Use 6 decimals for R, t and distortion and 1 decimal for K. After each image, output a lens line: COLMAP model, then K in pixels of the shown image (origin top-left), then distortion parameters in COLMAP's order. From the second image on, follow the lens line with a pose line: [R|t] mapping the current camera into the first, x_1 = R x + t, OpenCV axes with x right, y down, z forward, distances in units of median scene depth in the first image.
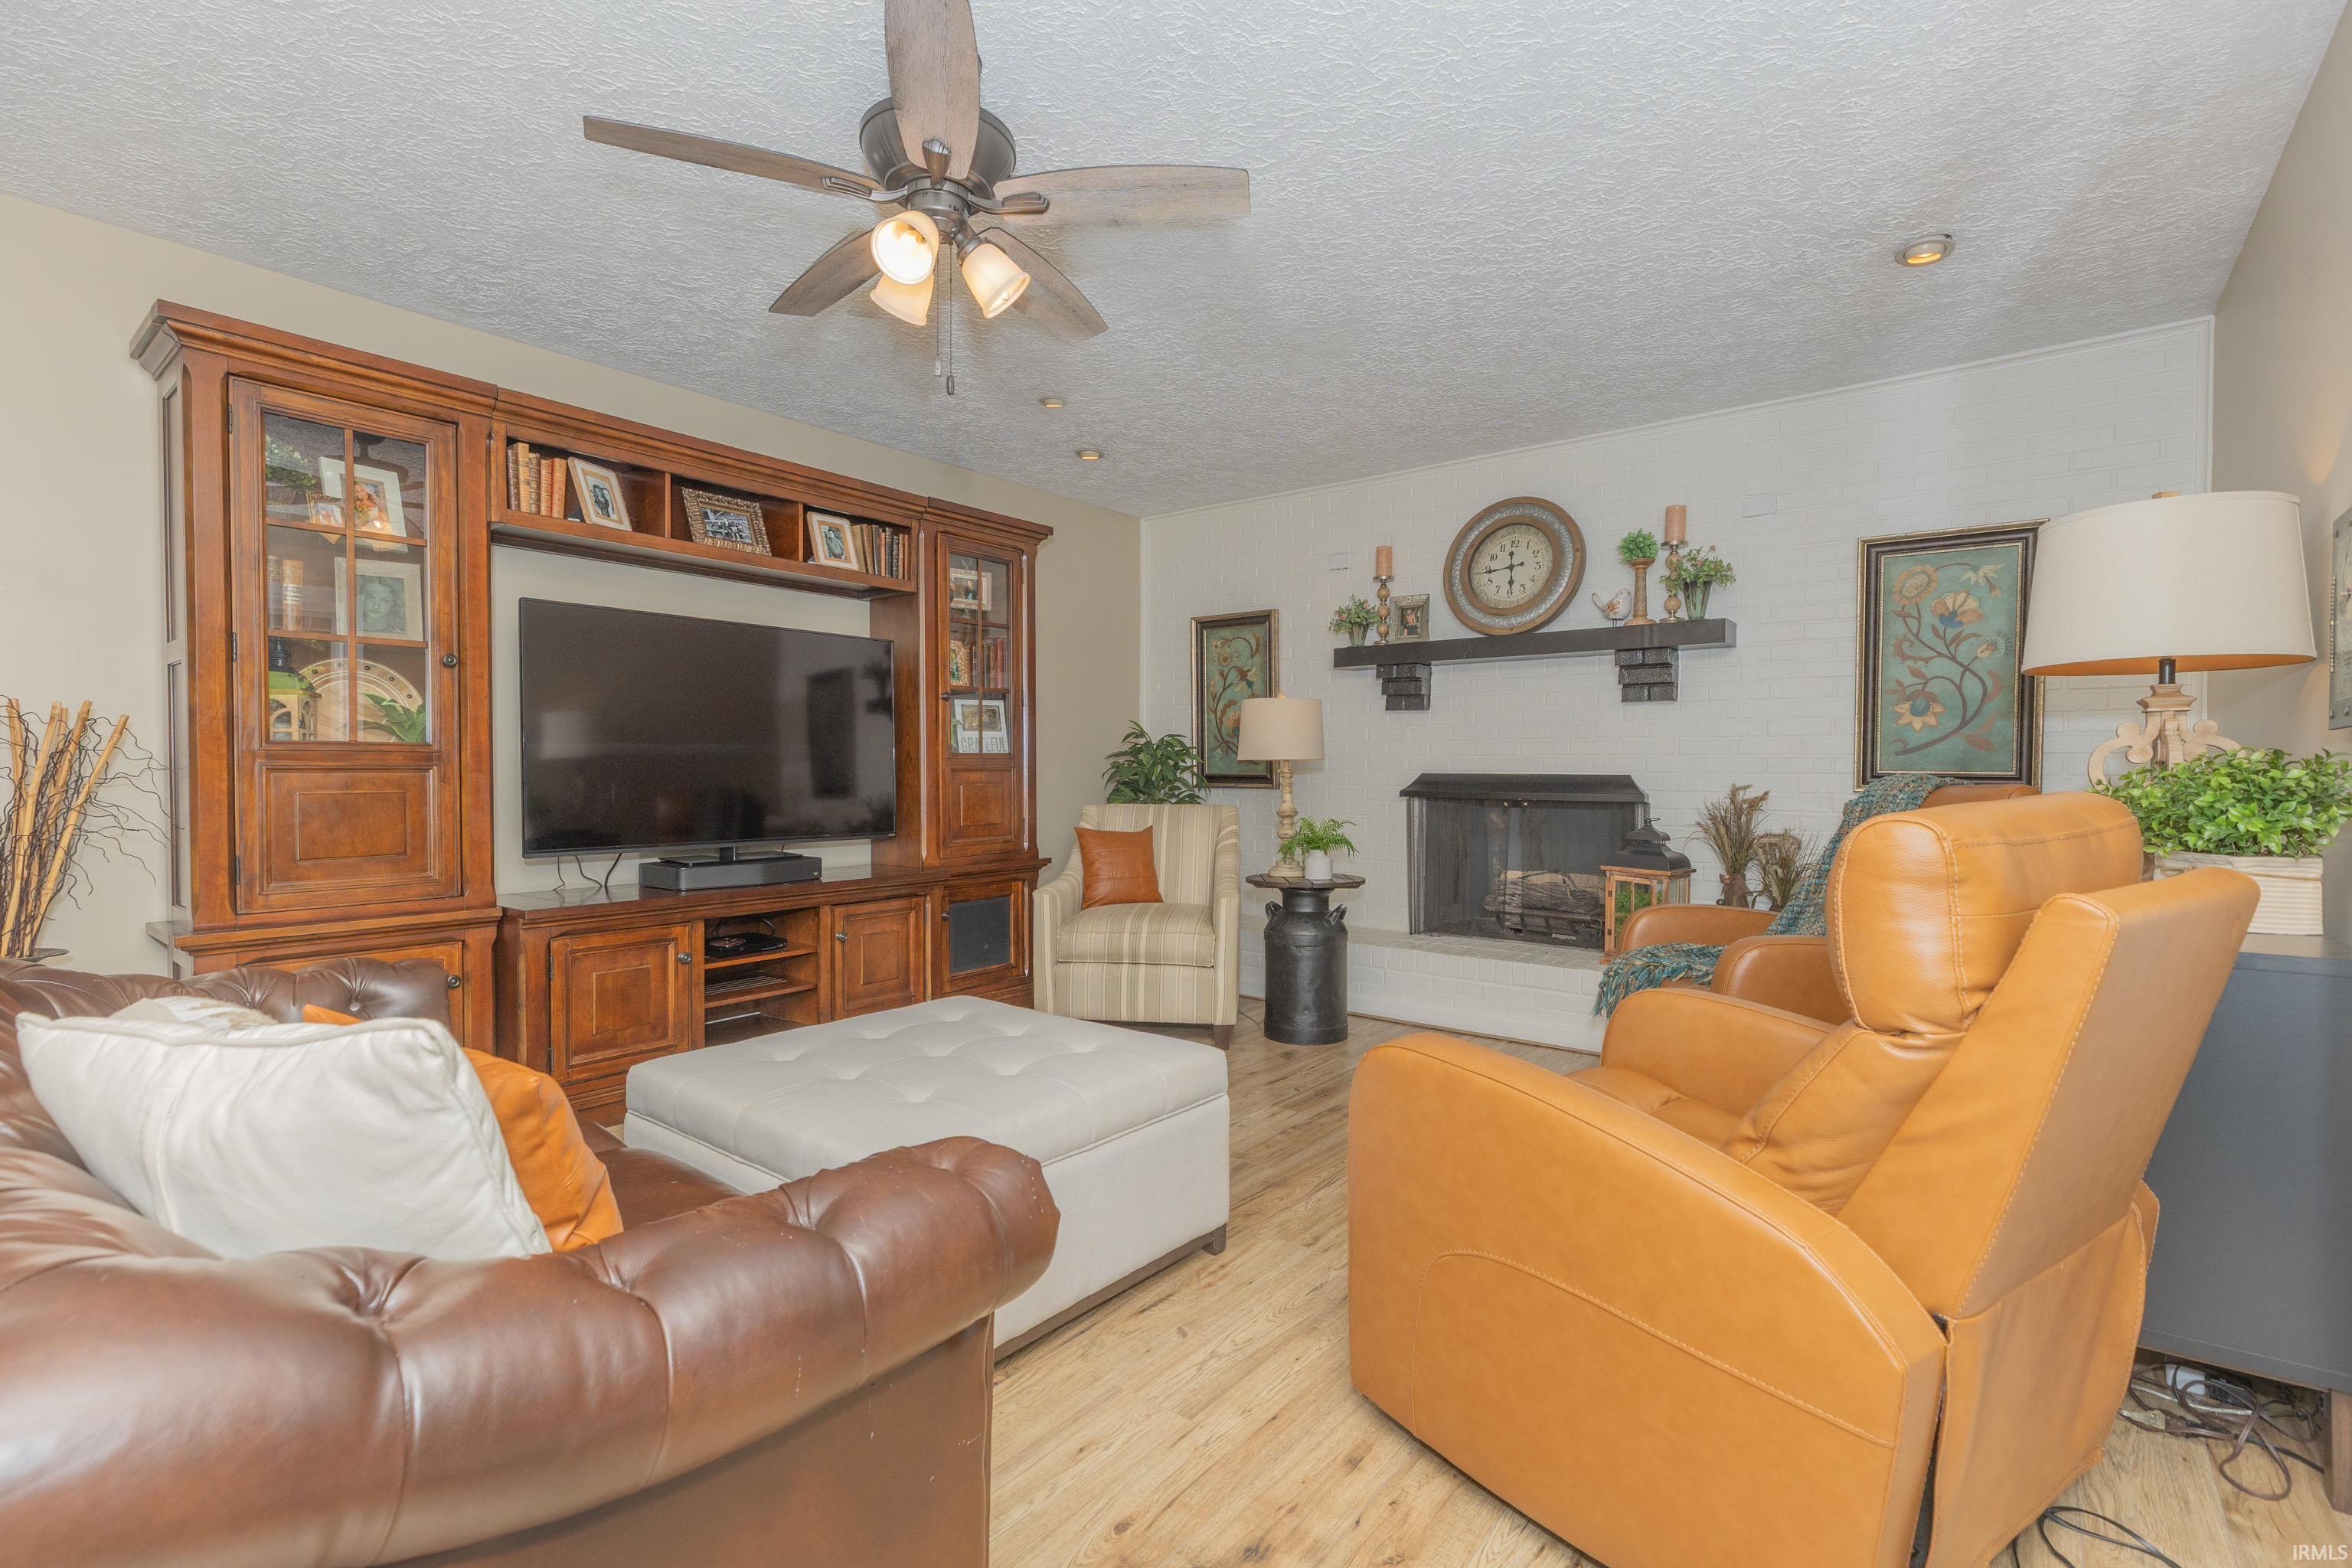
lens RADIAL K [[1048.9, 0, 1167.6], [0, 1048.9, 779.7], [0, 0, 1]] dist [0.004926, 0.000792]
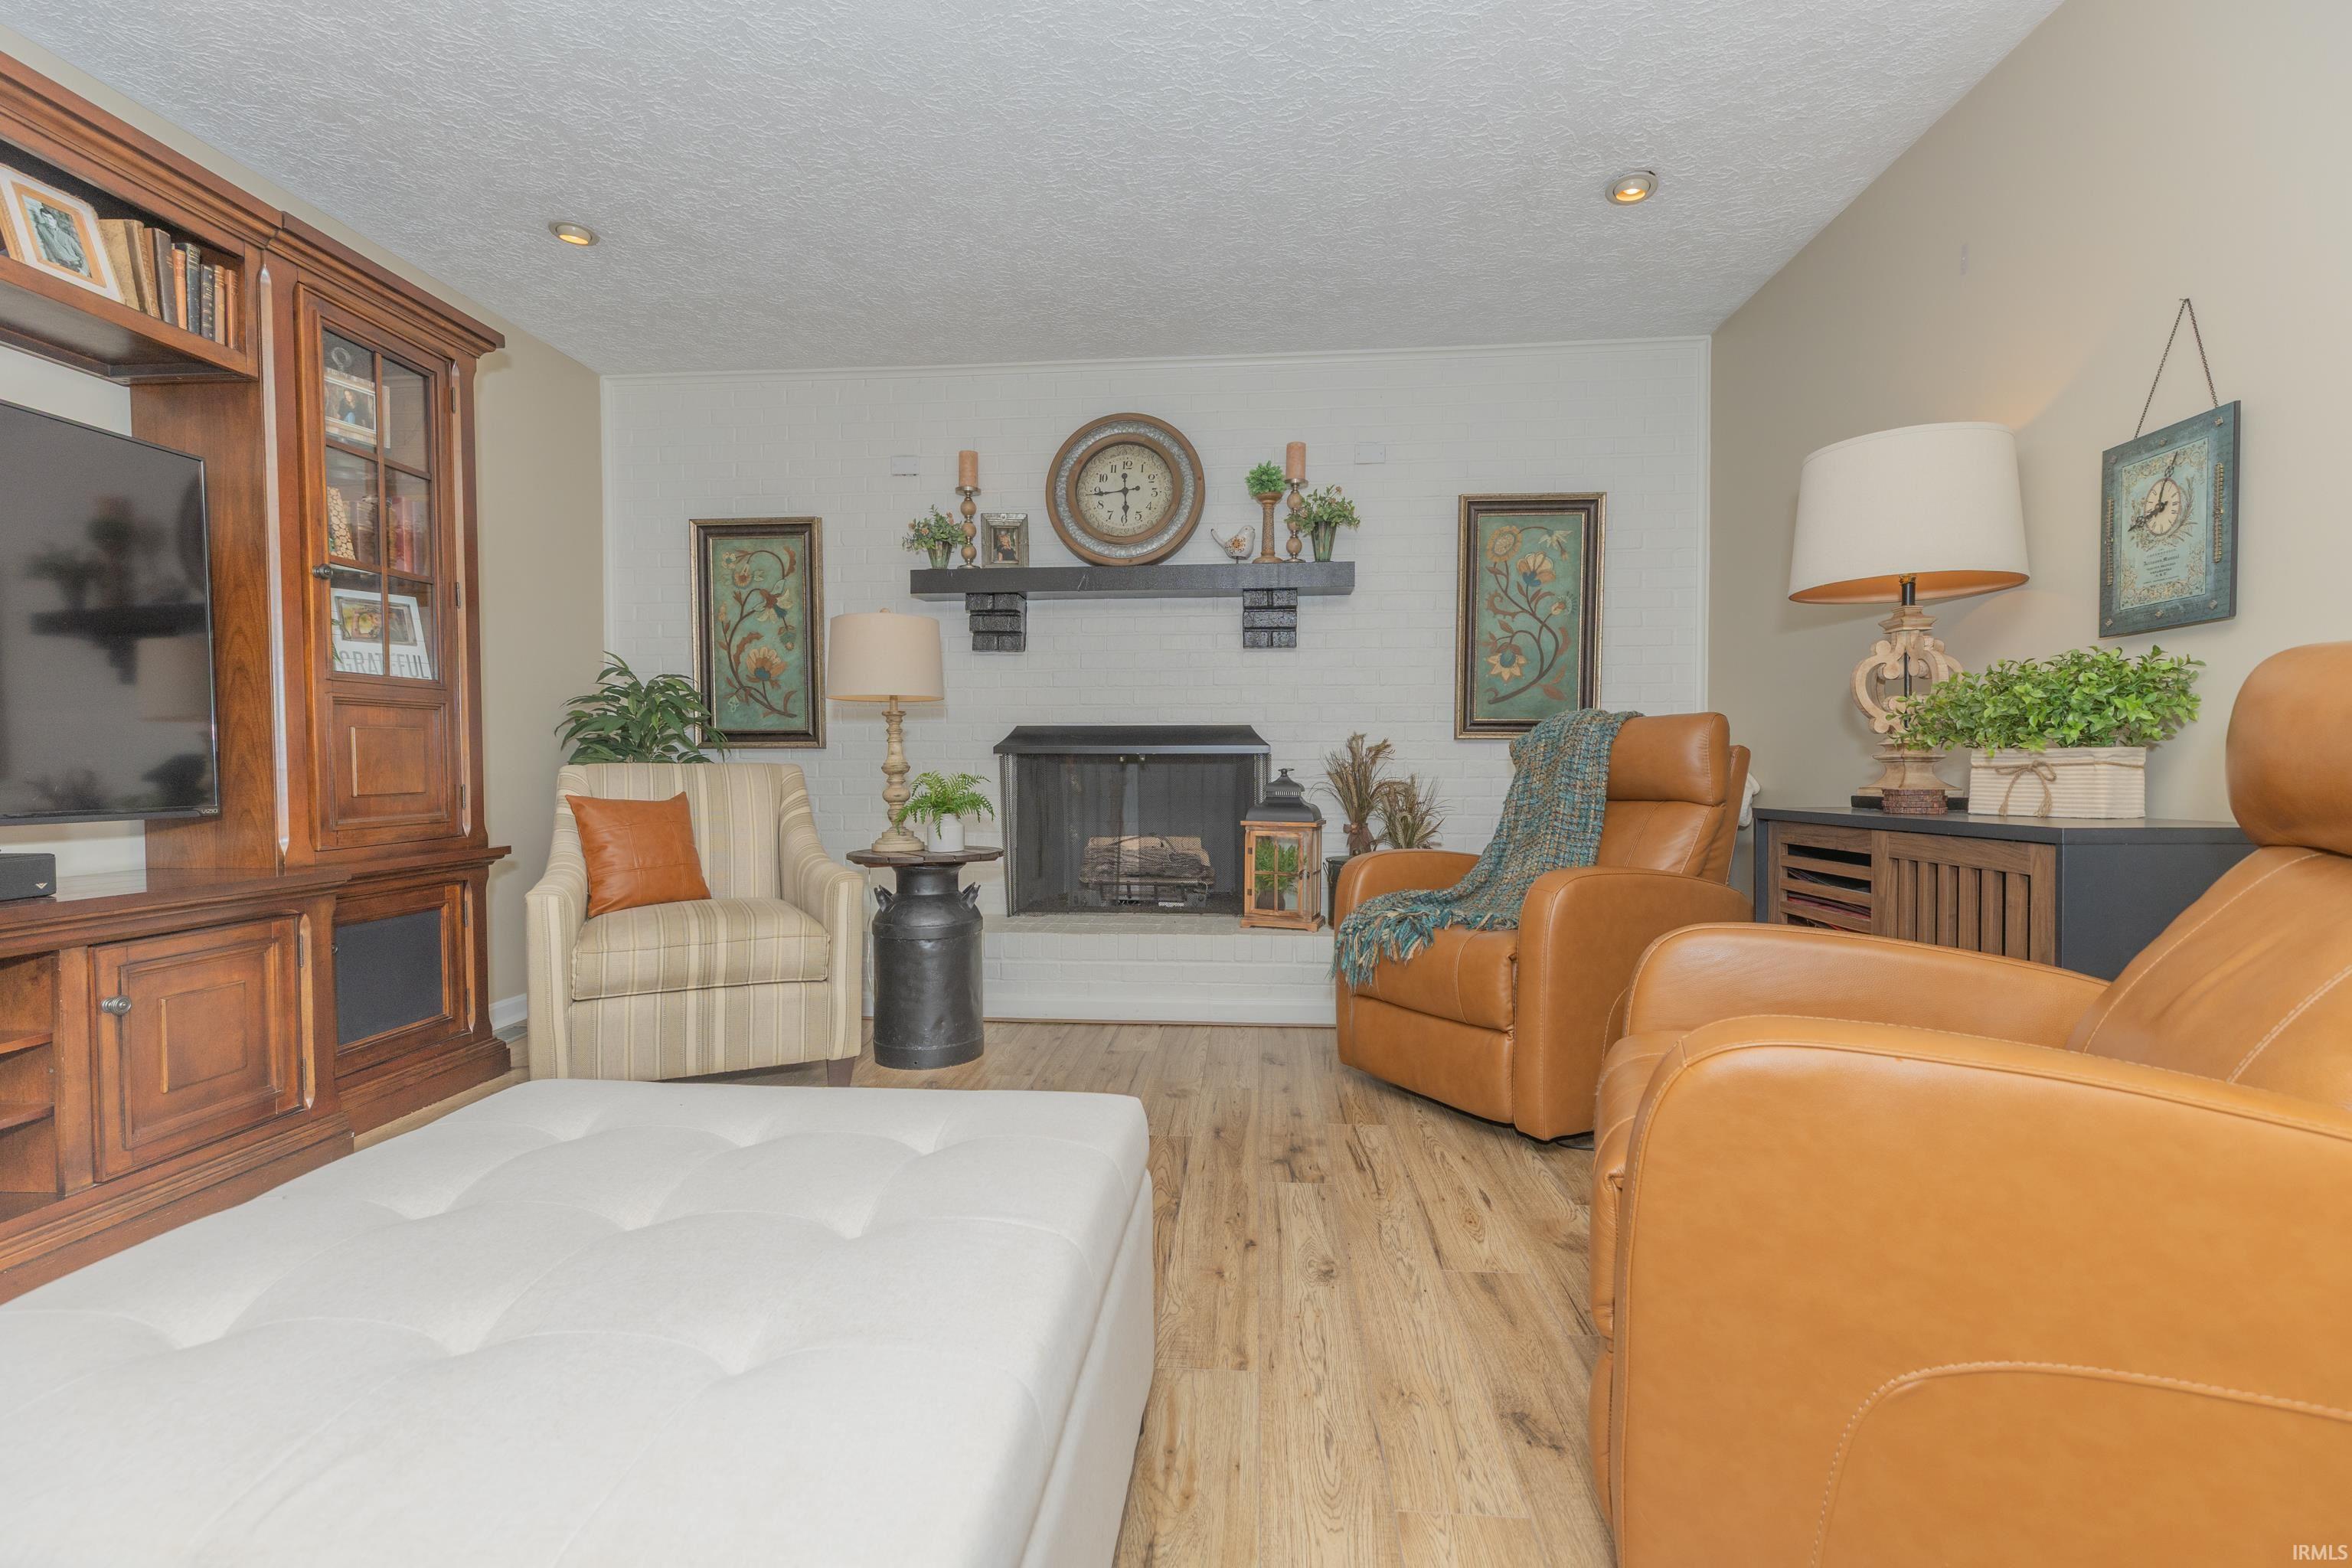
lens RADIAL K [[1048.9, 0, 1157.8], [0, 1048.9, 785.0], [0, 0, 1]] dist [0.004926, 0.000792]
pose [[0.836044, -0.015906, 0.548431, -0.149209], [0.010248, 0.999858, 0.013377, 0.036310], [-0.548566, -0.005563, 0.836089, 0.262886]]
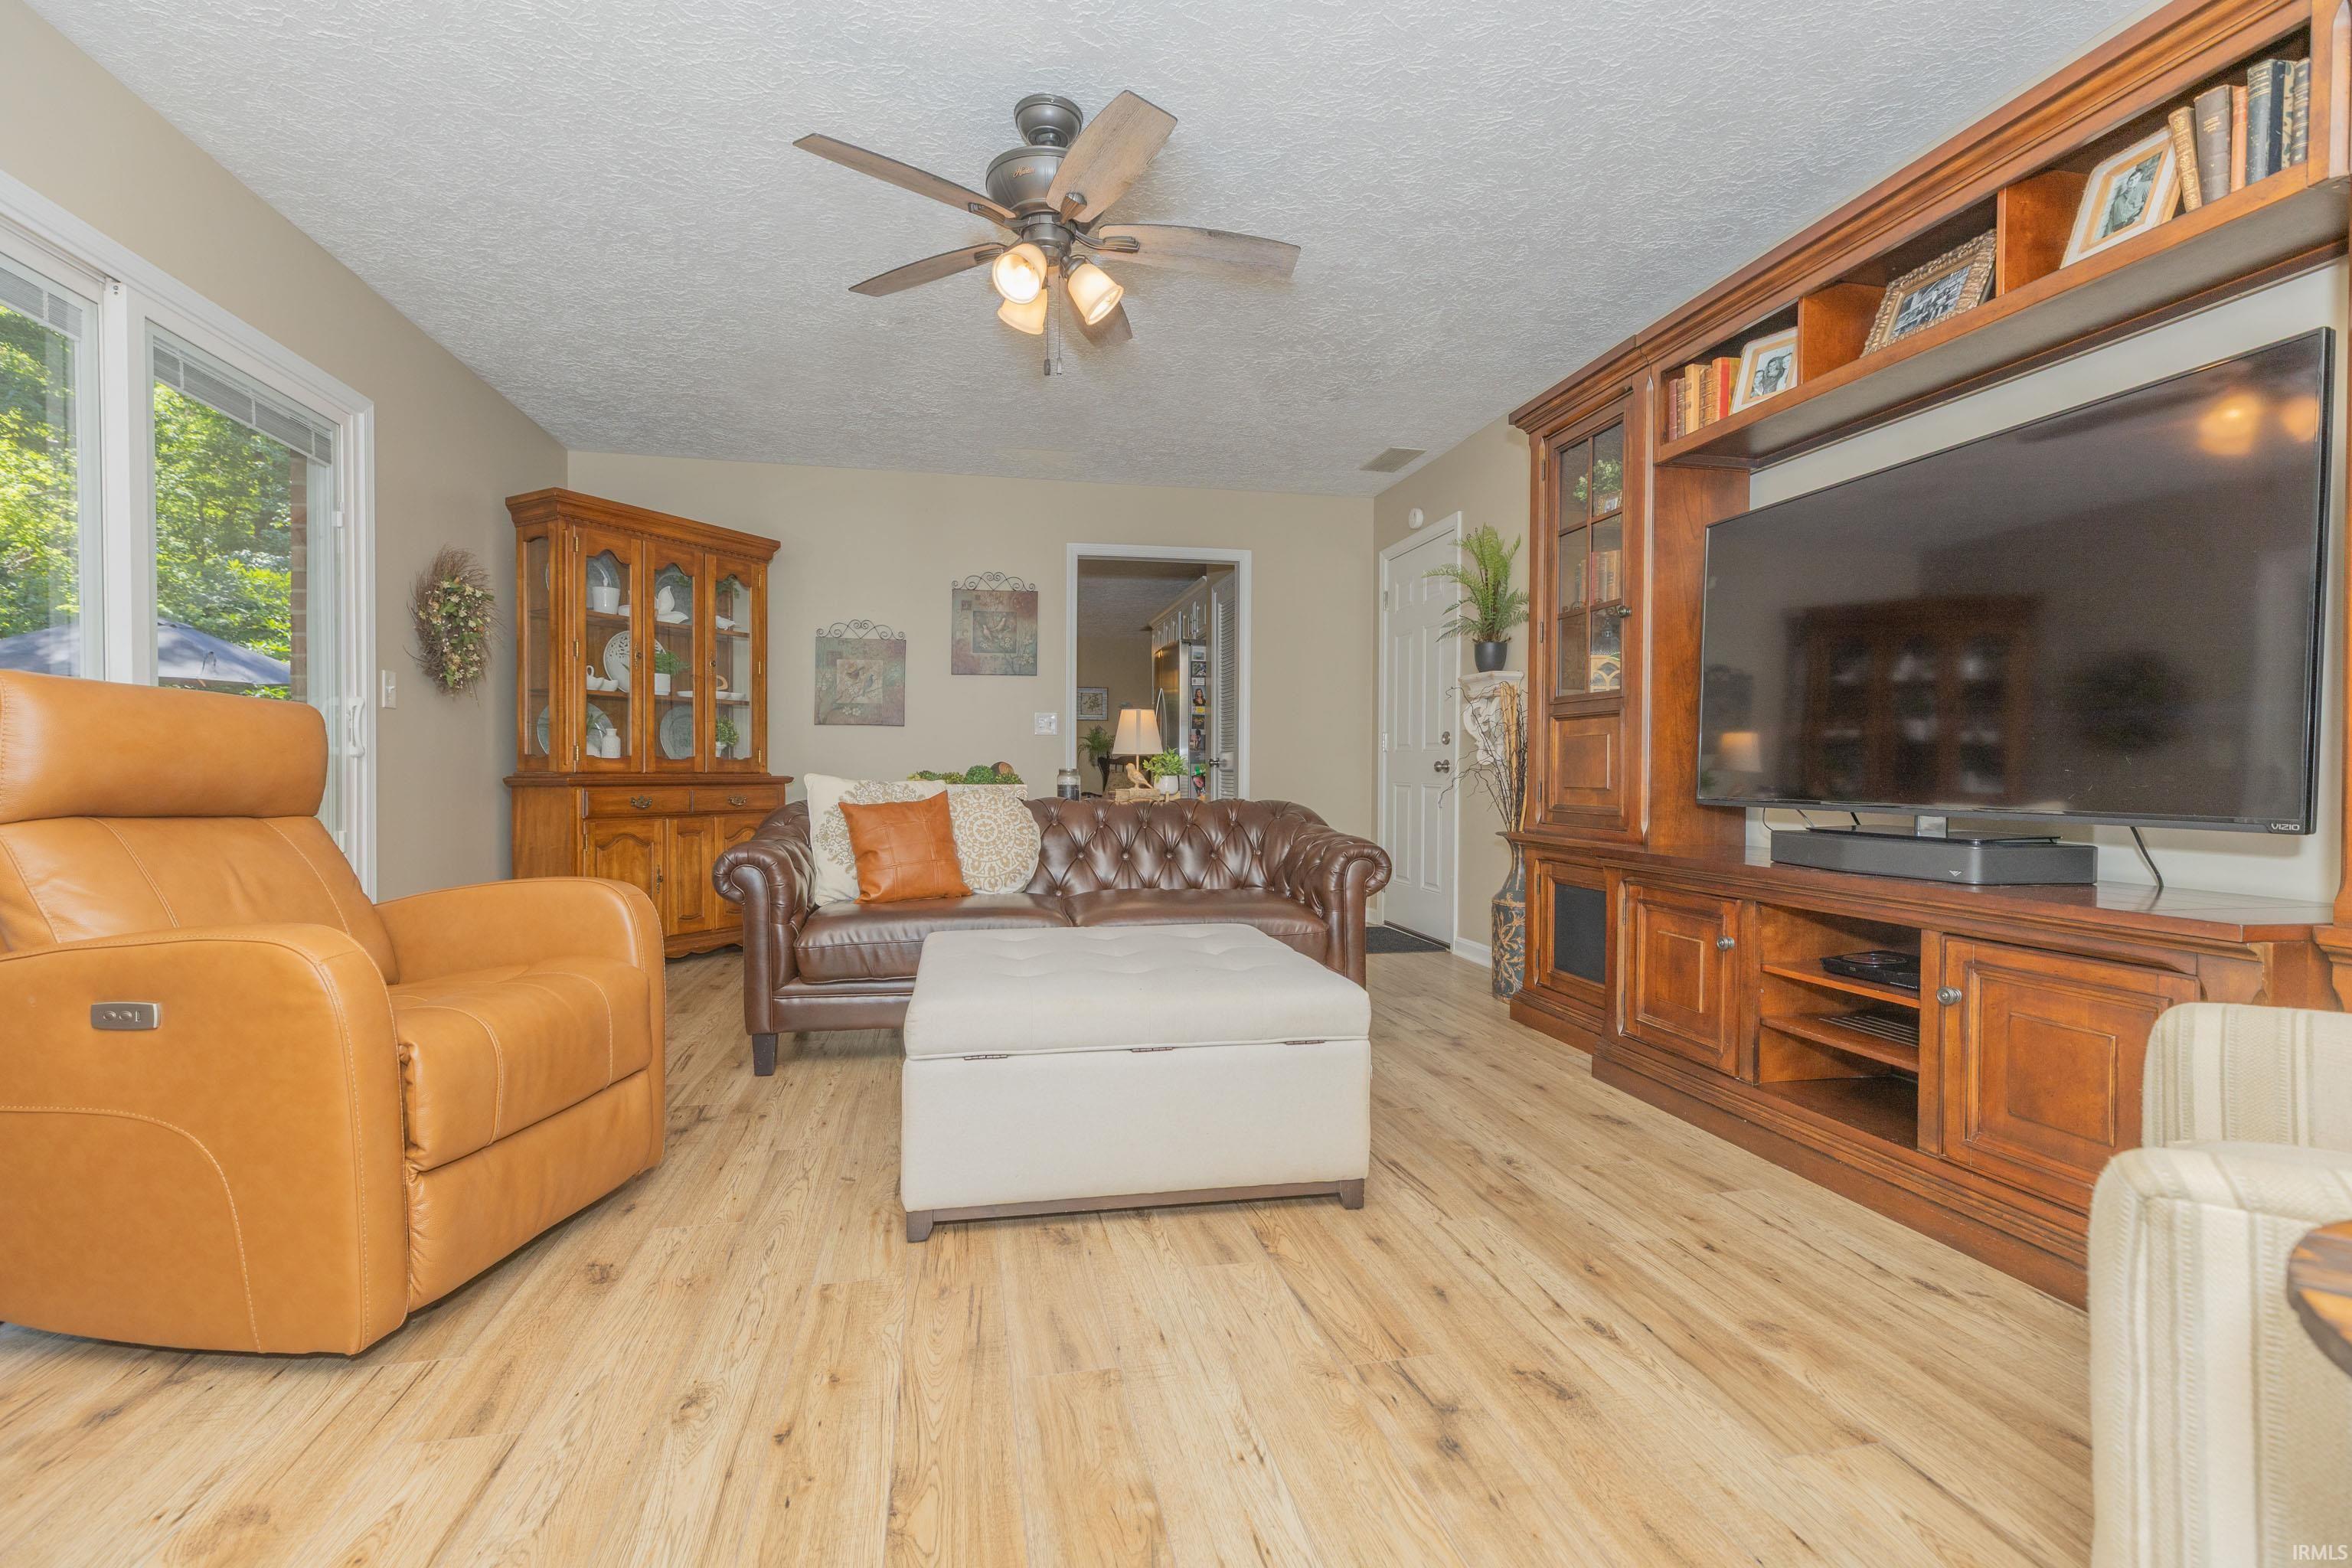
lens RADIAL K [[1048.9, 0, 1171.3], [0, 1048.9, 785.8], [0, 0, 1]] dist [0.004926, 0.000792]
pose [[-0.635583, 0.008355, -0.771988, 0.309991], [-0.012688, 0.999693, 0.021265, 0.033416], [0.771928, 0.023311, -0.635282, 0.923628]]
